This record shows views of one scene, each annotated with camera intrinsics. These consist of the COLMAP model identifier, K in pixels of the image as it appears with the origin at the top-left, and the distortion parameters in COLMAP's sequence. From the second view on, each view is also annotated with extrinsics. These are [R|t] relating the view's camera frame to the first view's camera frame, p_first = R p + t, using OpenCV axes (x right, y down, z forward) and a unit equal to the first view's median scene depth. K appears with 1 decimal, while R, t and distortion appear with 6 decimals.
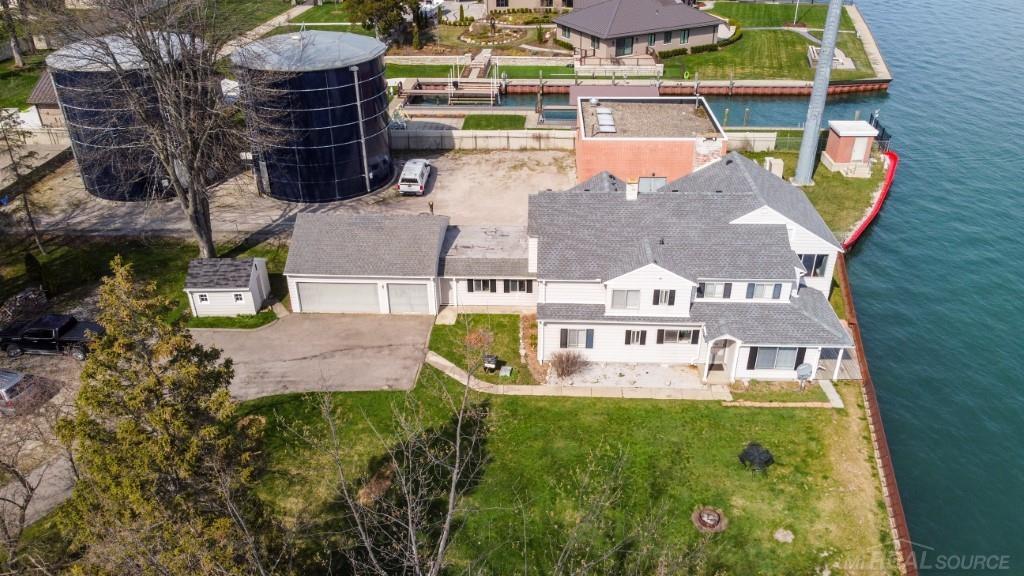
lens RADIAL K [[782.9, 0, 512.3], [0, 782.9, 294.2], [0, 0, 1]] dist [-0.003922, -0.000478]
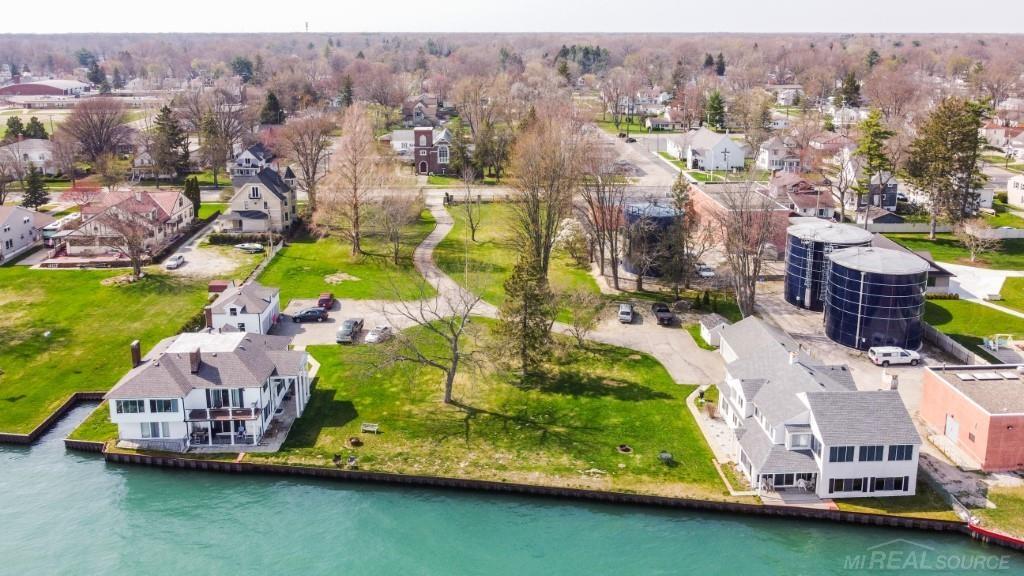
lens RADIAL K [[800.0, 0, 518.6], [0, 800.0, 196.0], [0, 0, 1]] dist [0.001371, -0.007237]
pose [[0.095889, 0.209256, -0.973148, 1.785954], [-0.503935, 0.853311, 0.133832, -0.378857], [0.858403, 0.477570, 0.187275, -0.035332]]
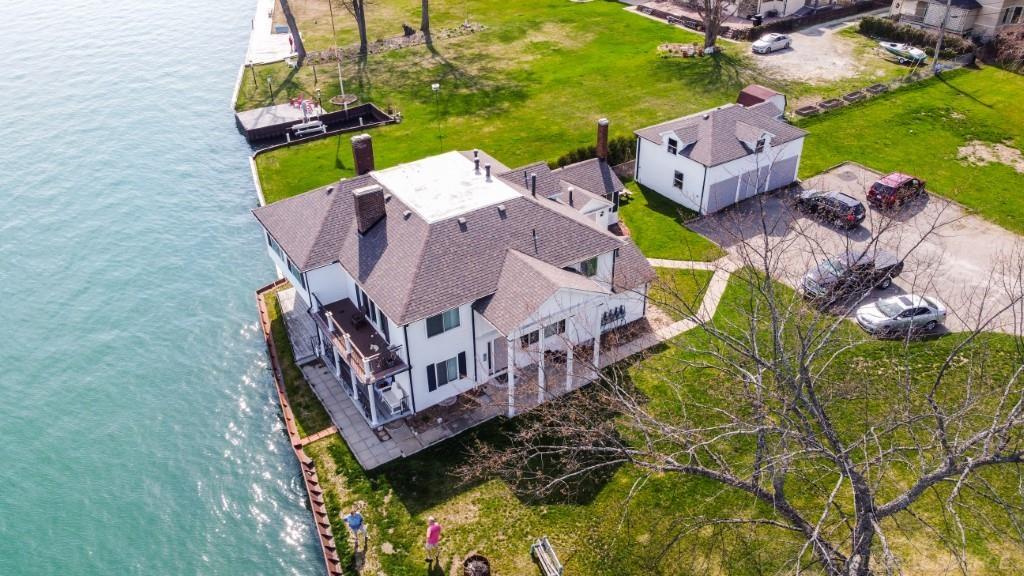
lens RADIAL K [[776.2, 0, 511.7], [0, 776.2, 295.4], [0, 0, 1]] dist [-0.001628, -0.003637]
pose [[-0.808830, 0.338153, -0.481089, 0.330920], [-0.280121, 0.497766, 0.820830, -0.156207], [0.517035, 0.798675, -0.307884, 0.281450]]
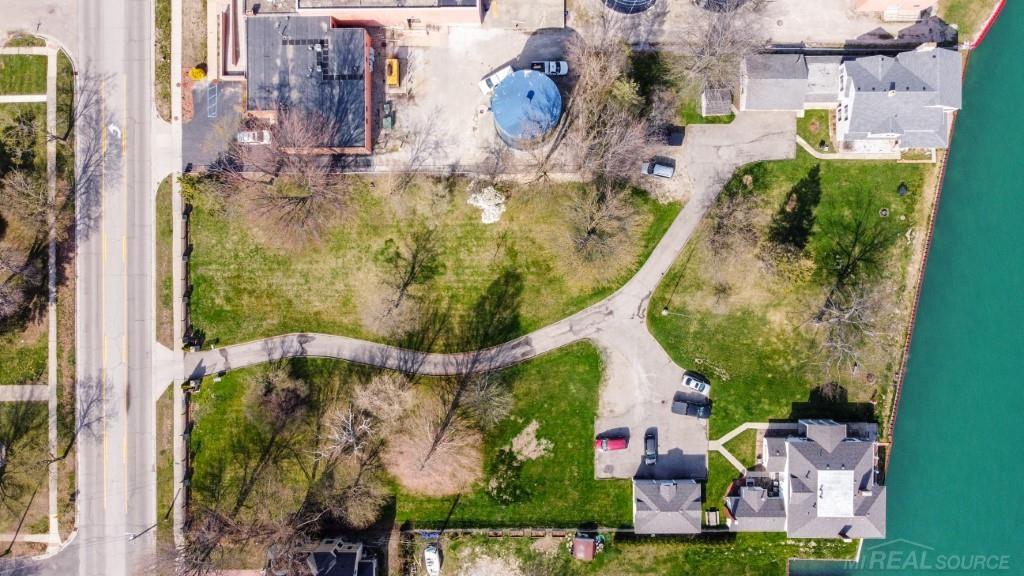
lens RADIAL K [[814.7, 0, 512.0], [0, 814.7, 288.0], [0, 0, 1]] dist [-0.003069, -0.008116]
pose [[0.998952, -0.045447, -0.005386, -1.154335], [0.027557, 0.503376, 0.863628, -2.234254], [-0.036538, -0.862871, 0.504101, -0.909465]]
